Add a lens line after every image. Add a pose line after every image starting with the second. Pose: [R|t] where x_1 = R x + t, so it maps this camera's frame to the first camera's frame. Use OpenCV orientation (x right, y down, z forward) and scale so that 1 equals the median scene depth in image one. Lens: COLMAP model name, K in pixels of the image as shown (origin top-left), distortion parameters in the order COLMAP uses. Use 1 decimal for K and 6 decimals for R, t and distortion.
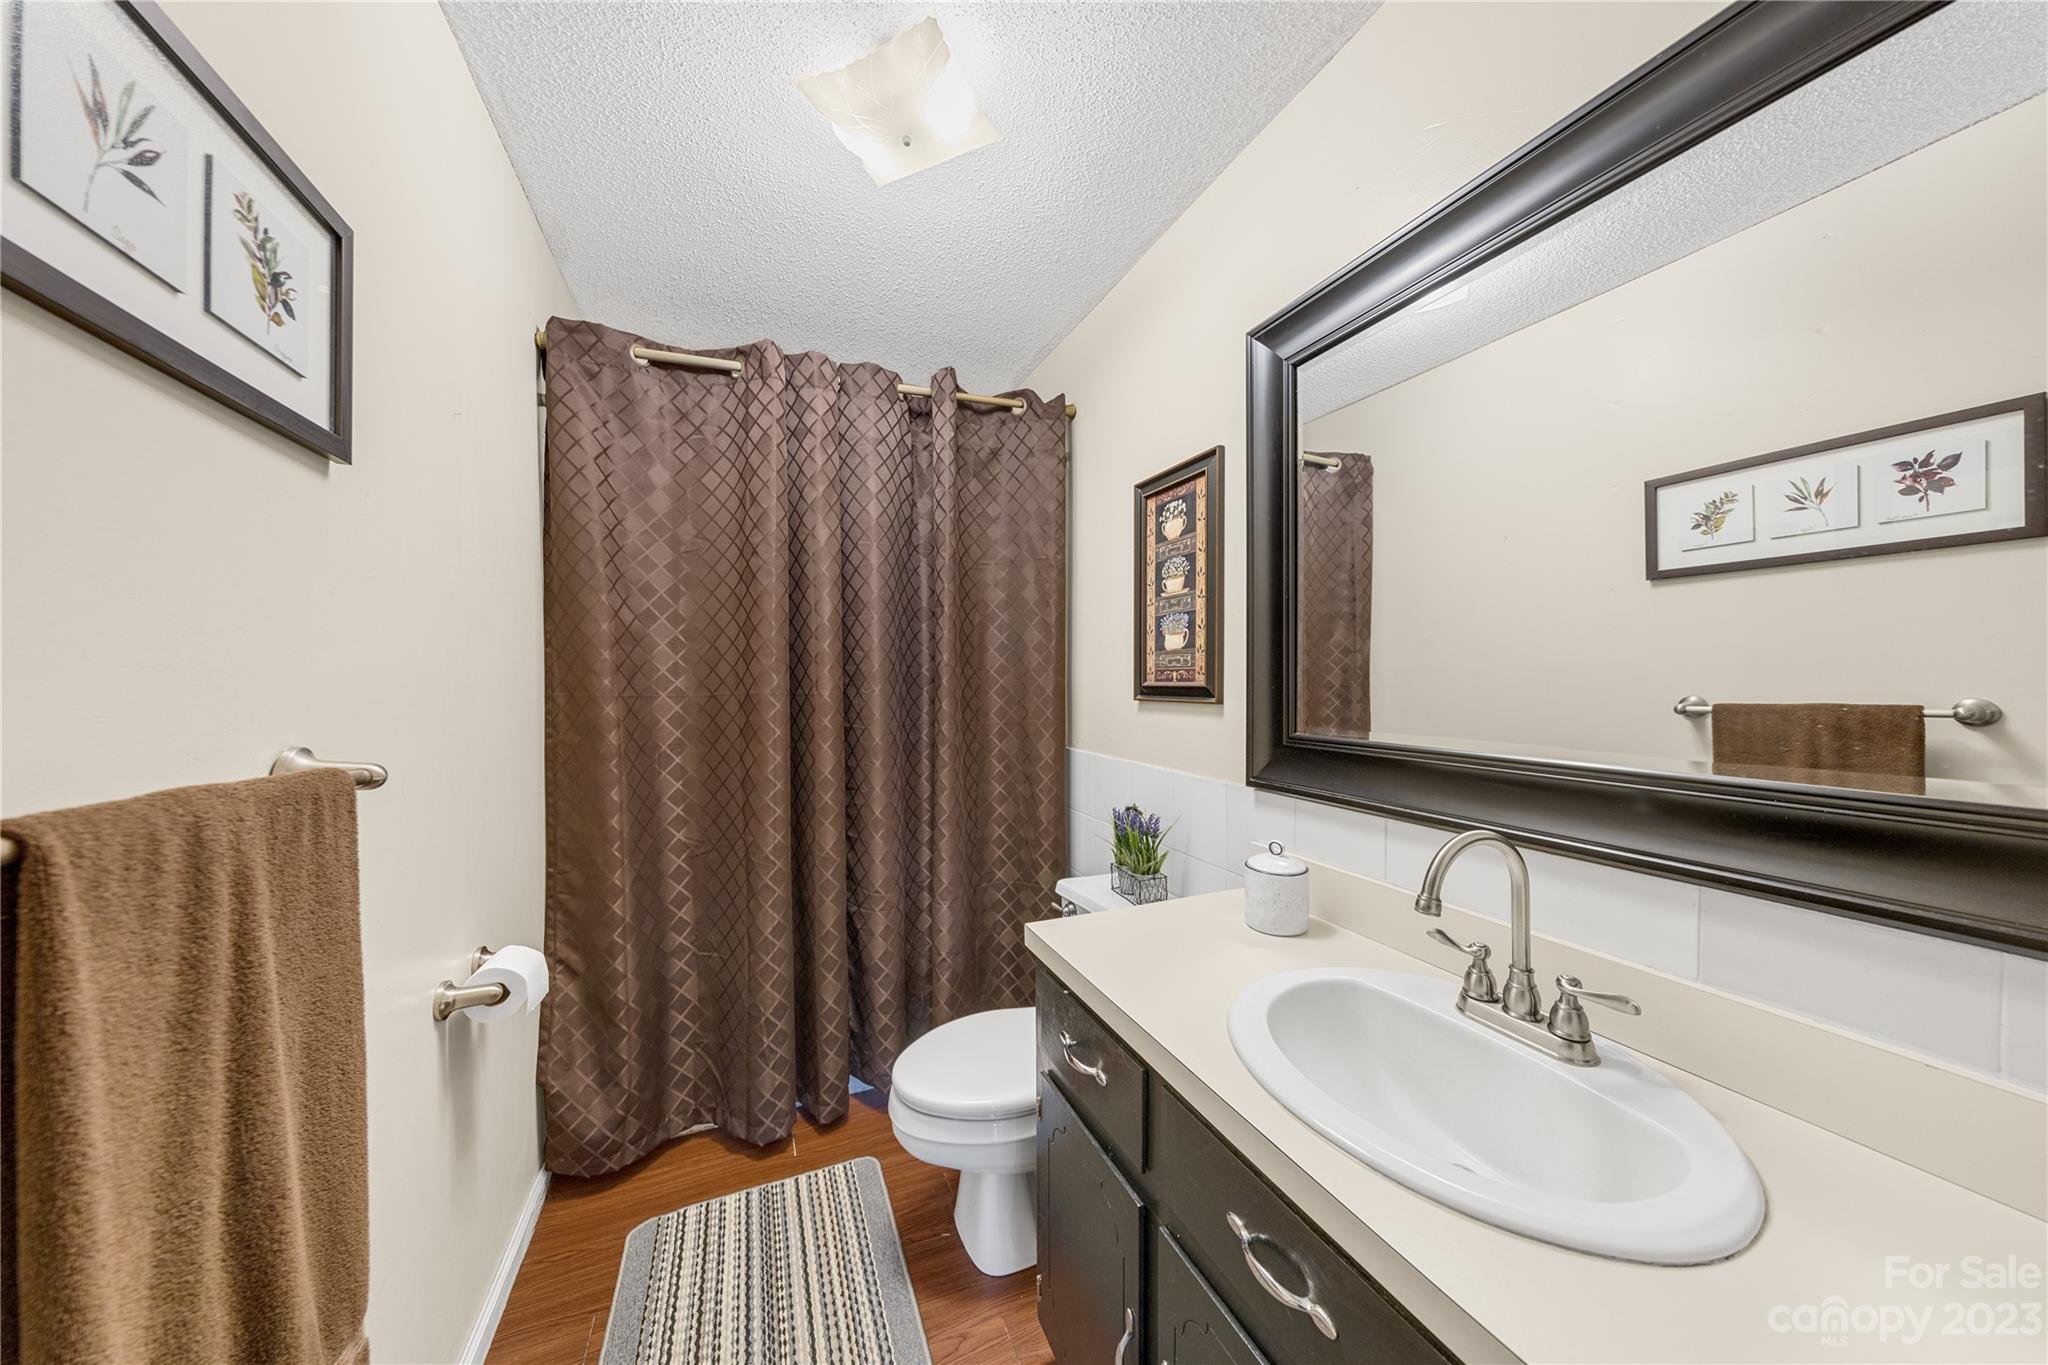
lens RADIAL K [[660.4, 0, 1024.0], [0, 660.4, 682.5], [0, 0, 1]] dist [0.004544, 0.000048]
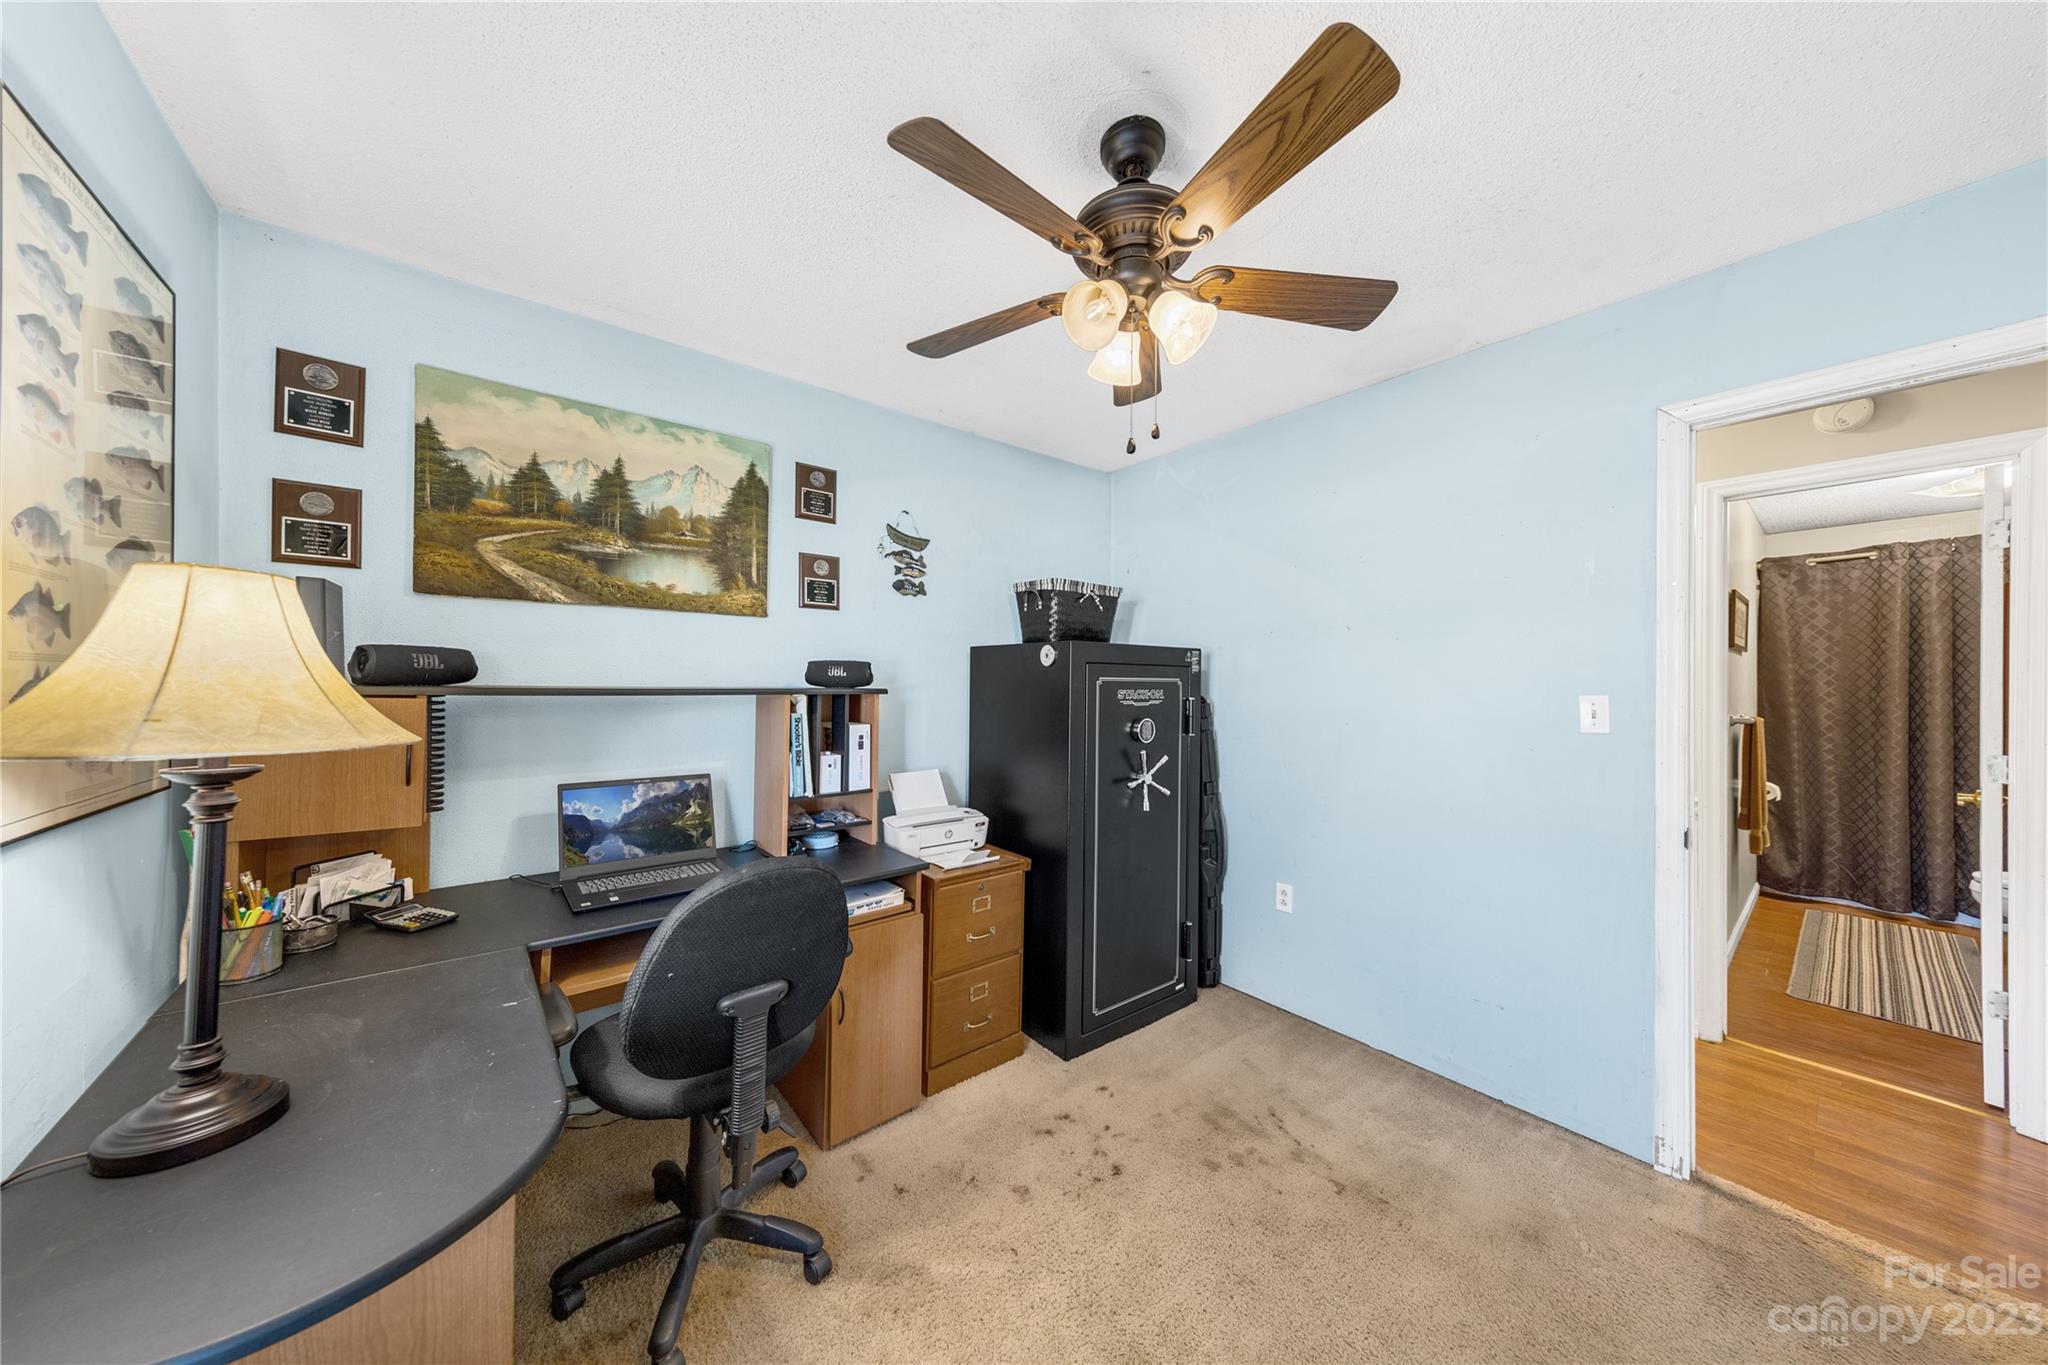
lens RADIAL K [[660.4, 0, 1024.0], [0, 660.4, 682.5], [0, 0, 1]] dist [0.004544, 0.000048]
pose [[0.283251, 0.006696, -0.959022, 0.877879], [-0.011885, 0.999923, 0.003471, -0.035666], [0.958972, 0.010414, 0.283309, -2.297484]]
